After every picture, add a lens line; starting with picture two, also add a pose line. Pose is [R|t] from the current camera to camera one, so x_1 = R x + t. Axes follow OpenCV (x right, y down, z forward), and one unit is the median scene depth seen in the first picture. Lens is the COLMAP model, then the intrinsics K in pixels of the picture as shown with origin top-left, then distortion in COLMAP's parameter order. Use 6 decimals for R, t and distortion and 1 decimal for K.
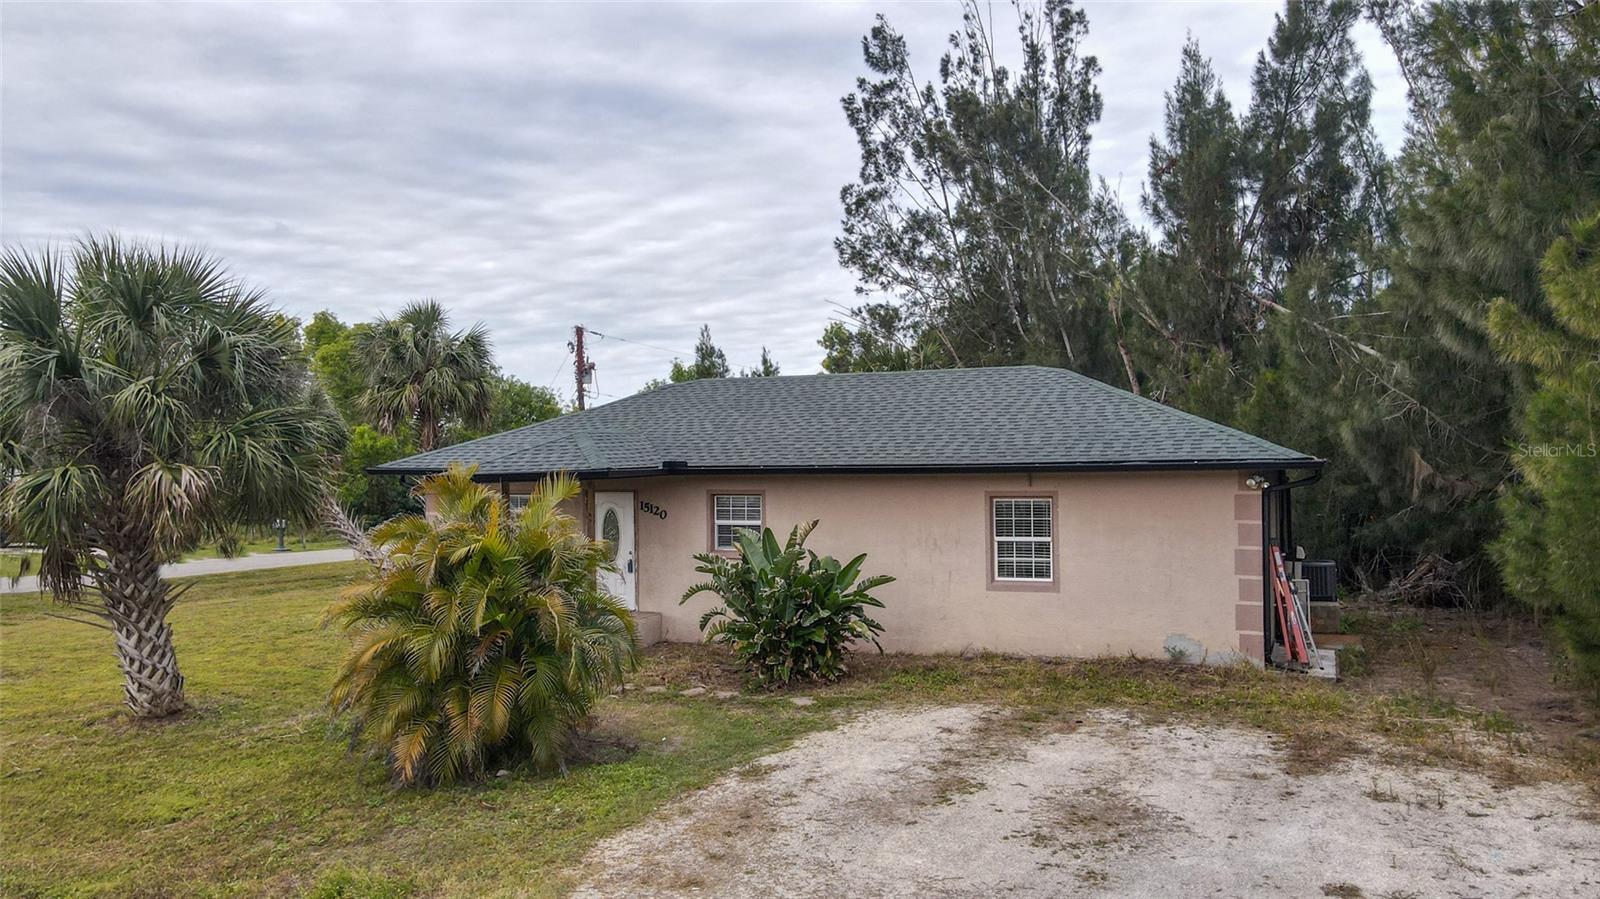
lens RADIAL K [[1176.9, 0, 789.6], [0, 1176.9, 442.8], [0, 0, 1]] dist [0.015580, 0.003991]
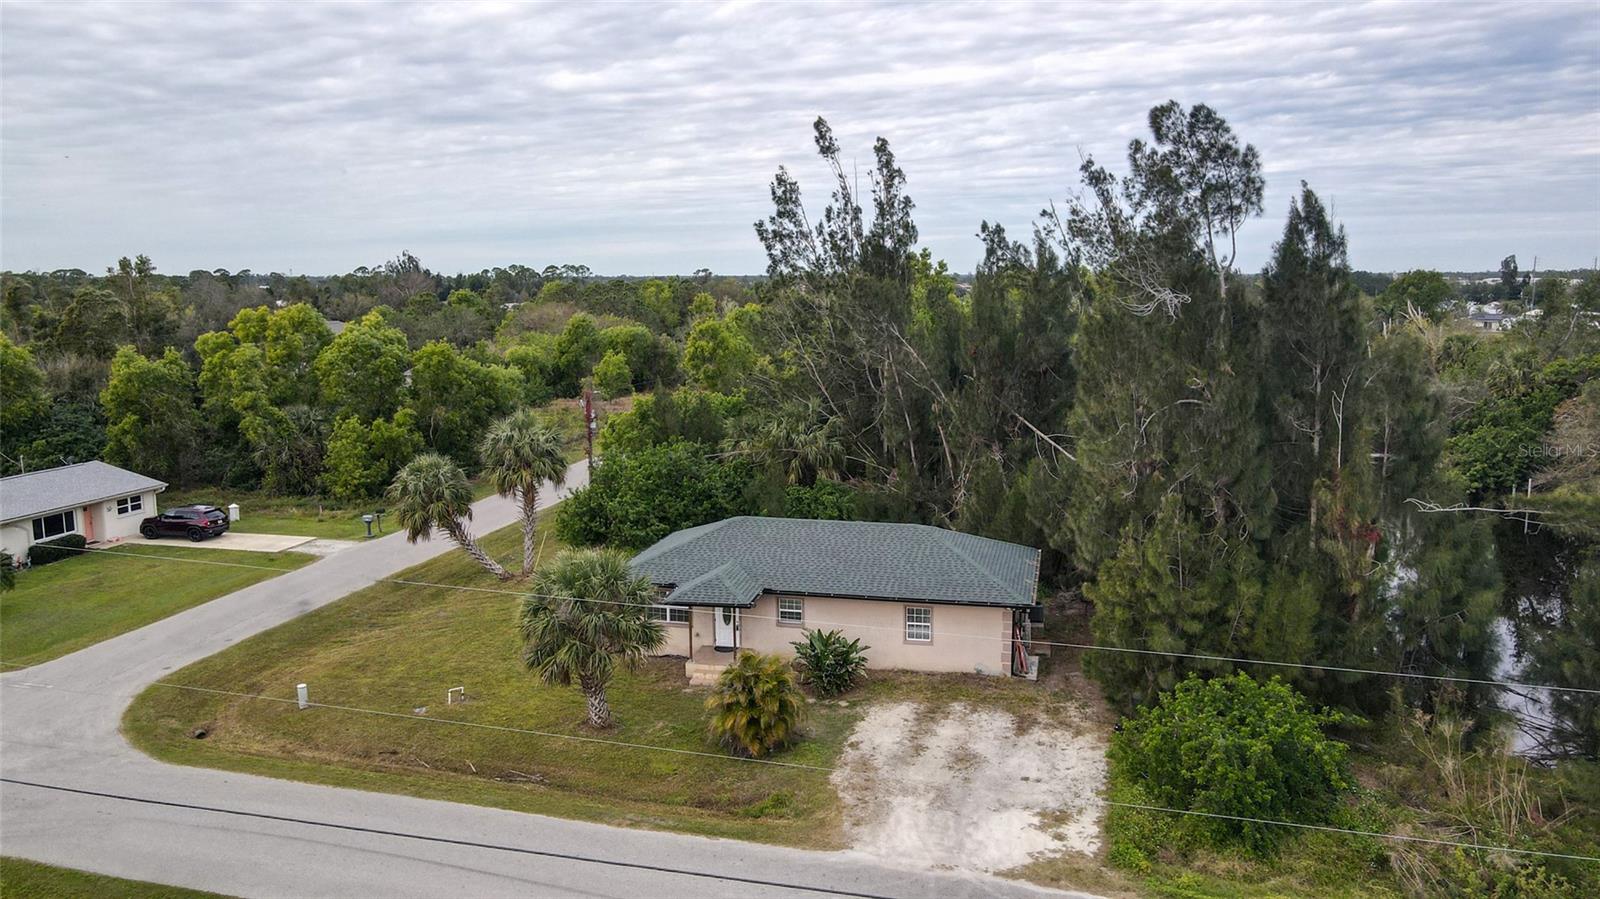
lens RADIAL K [[1176.9, 0, 787.8], [0, 1176.9, 457.2], [0, 0, 1]] dist [0.015580, 0.003991]
pose [[0.982582, -0.025308, 0.184097, -0.541546], [-0.006792, 0.985129, 0.171683, -0.719936], [-0.185704, -0.169943, 0.967798, -1.327460]]
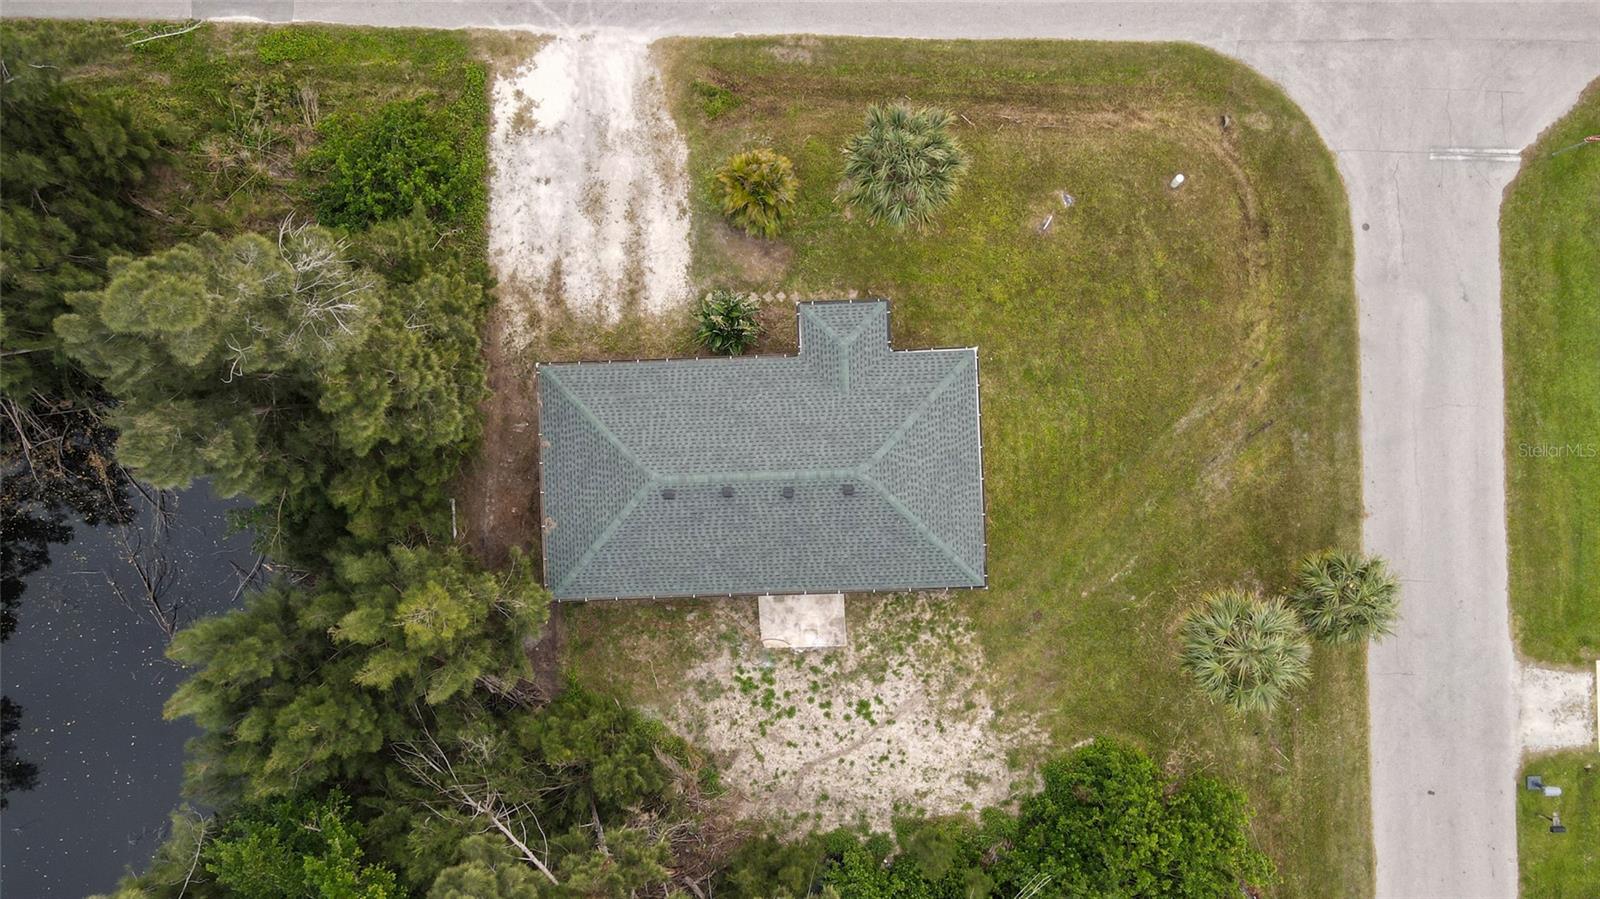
lens RADIAL K [[1176.9, 0, 799.4], [0, 1176.9, 449.3], [0, 0, 1]] dist [0.015580, 0.003991]
pose [[-0.896868, 0.441469, 0.027069, -0.096398], [0.036914, 0.013725, 0.999224, -2.605446], [0.440755, 0.897172, -0.028606, 1.438787]]
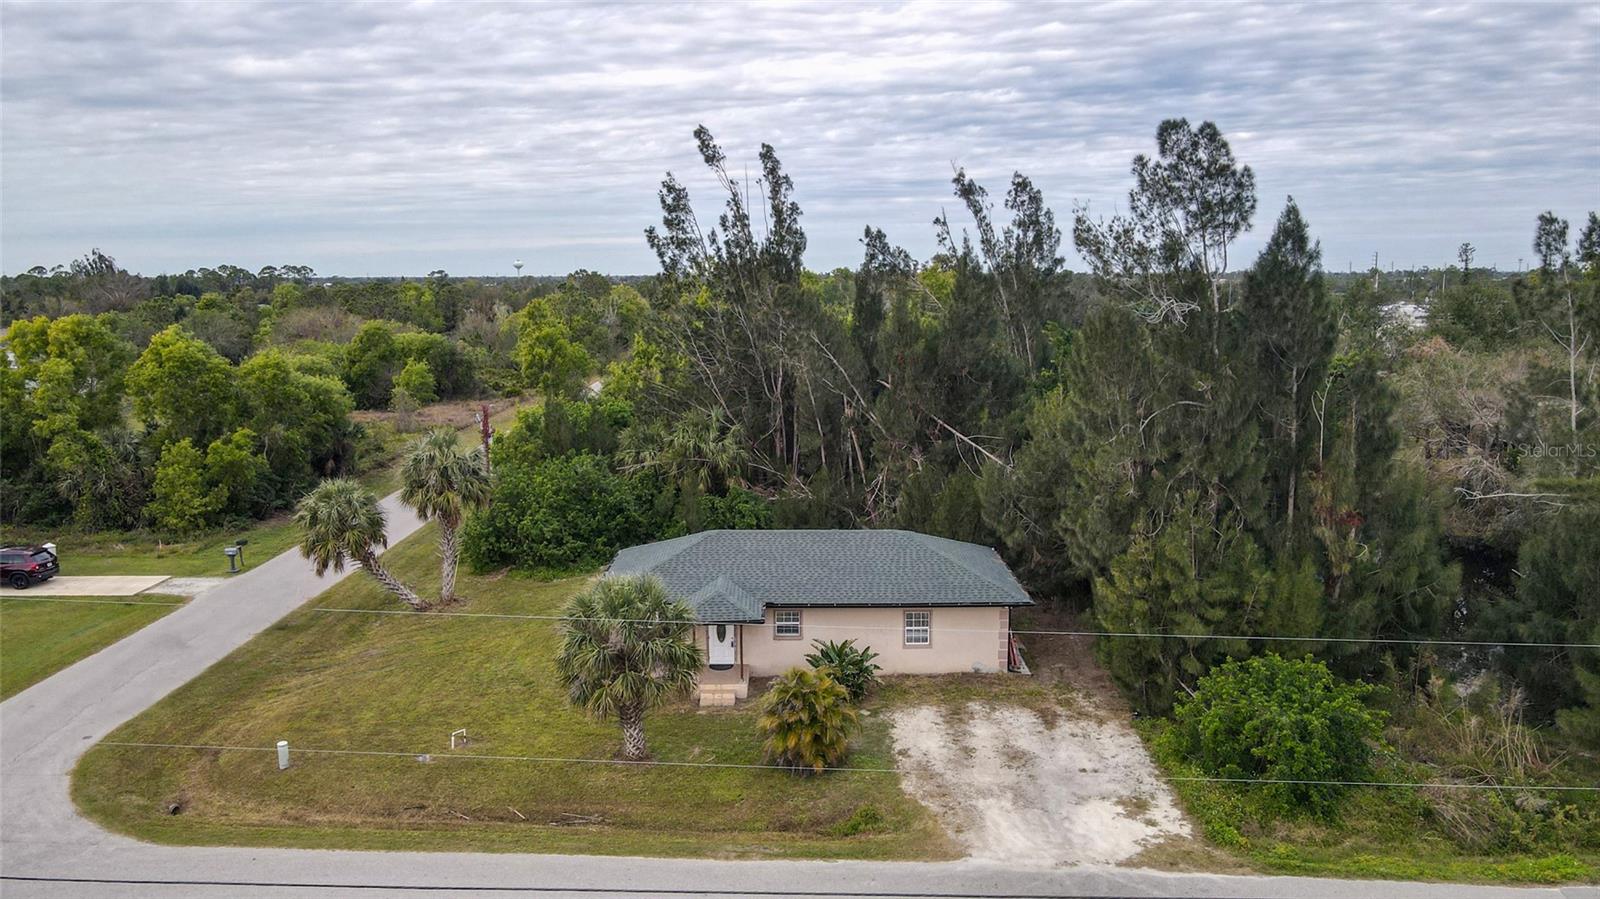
lens RADIAL K [[1176.9, 0, 787.2], [0, 1176.9, 460.2], [0, 0, 1]] dist [0.015580, 0.003991]
pose [[0.914473, -0.059913, 0.400187, -1.089215], [-0.010429, 0.985160, 0.171323, -0.731739], [-0.404512, -0.160844, 0.900277, -1.124150]]
